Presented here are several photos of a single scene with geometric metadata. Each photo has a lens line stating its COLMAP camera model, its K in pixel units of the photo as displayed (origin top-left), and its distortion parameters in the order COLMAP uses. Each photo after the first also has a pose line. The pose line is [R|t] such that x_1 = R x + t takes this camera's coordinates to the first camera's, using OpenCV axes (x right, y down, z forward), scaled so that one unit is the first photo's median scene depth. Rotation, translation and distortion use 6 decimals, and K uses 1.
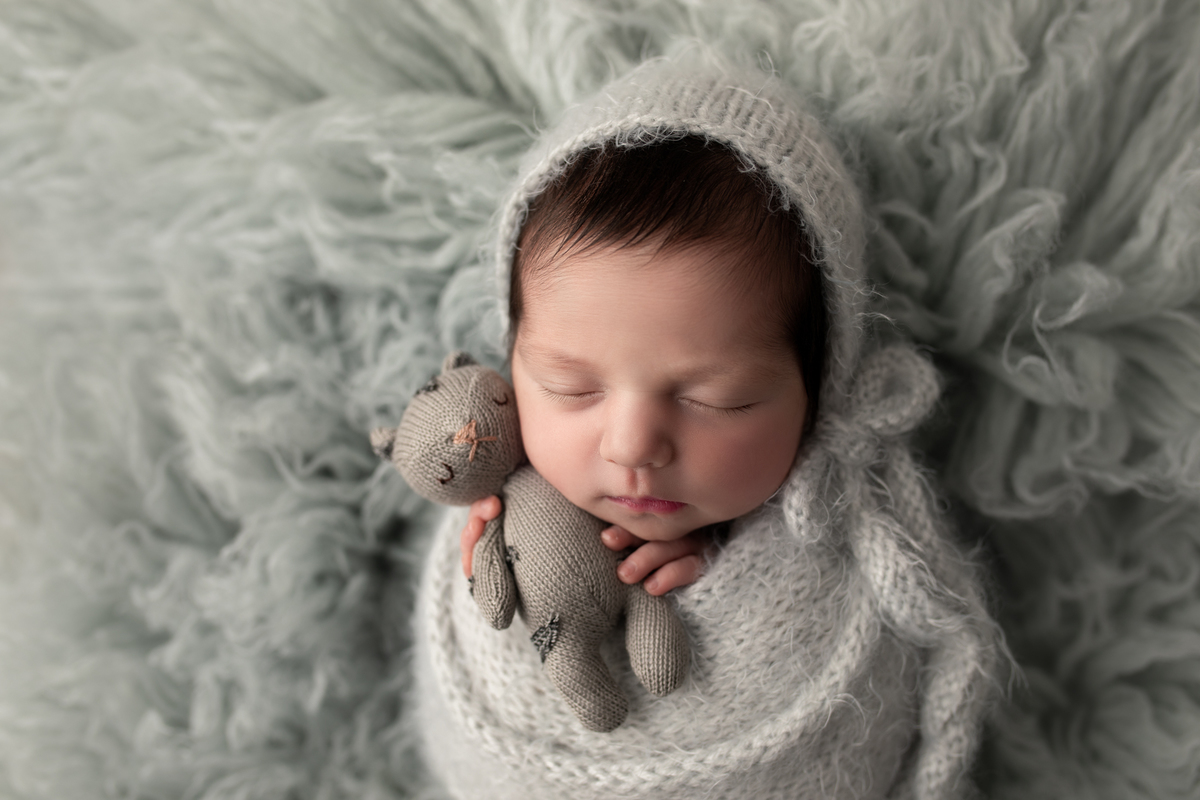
lens RADIAL K [[1189.0, 0, 594.0], [0, 1189.0, 405.1], [0, 0, 1]] dist [-0.120887, 0.155312]
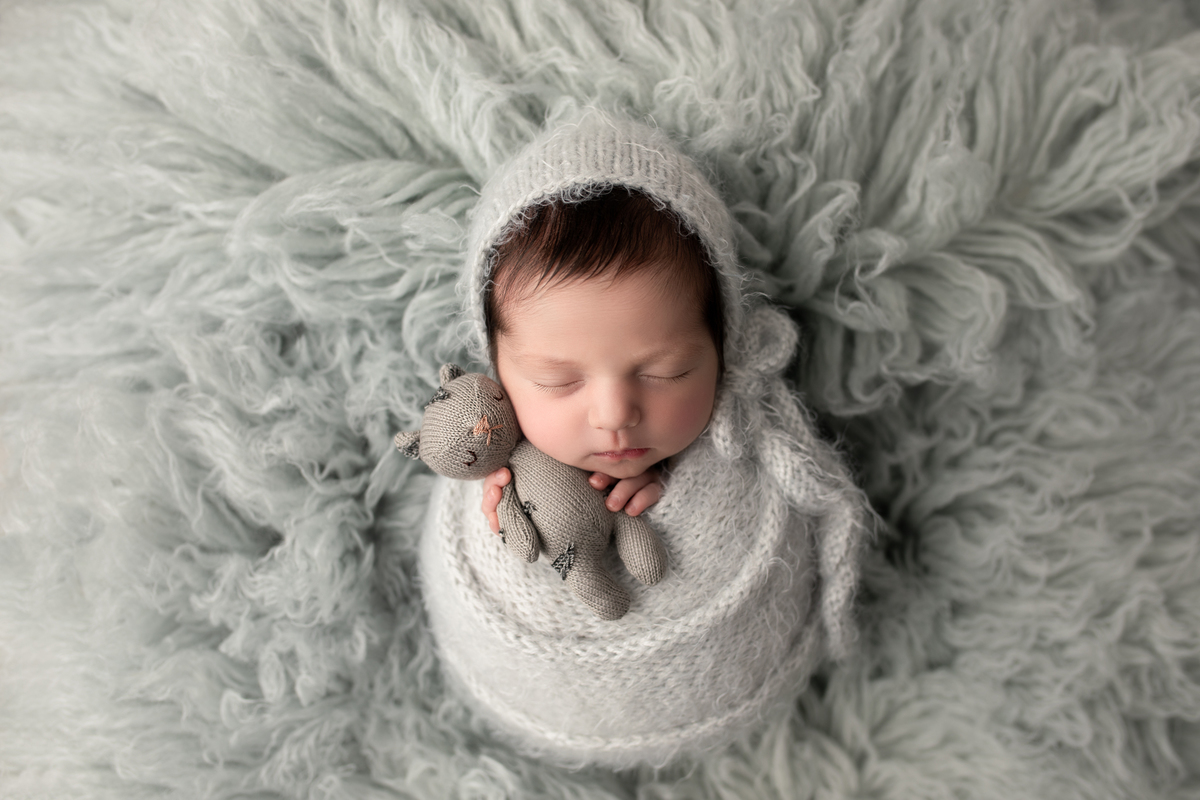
lens RADIAL K [[1189.0, 0, 594.0], [0, 1189.0, 405.1], [0, 0, 1]] dist [-0.120887, 0.155312]
pose [[0.960775, -0.174898, 0.215226, -0.260050], [0.160937, 0.983643, 0.080905, -0.084629], [-0.225856, -0.043094, 0.973207, -0.327212]]
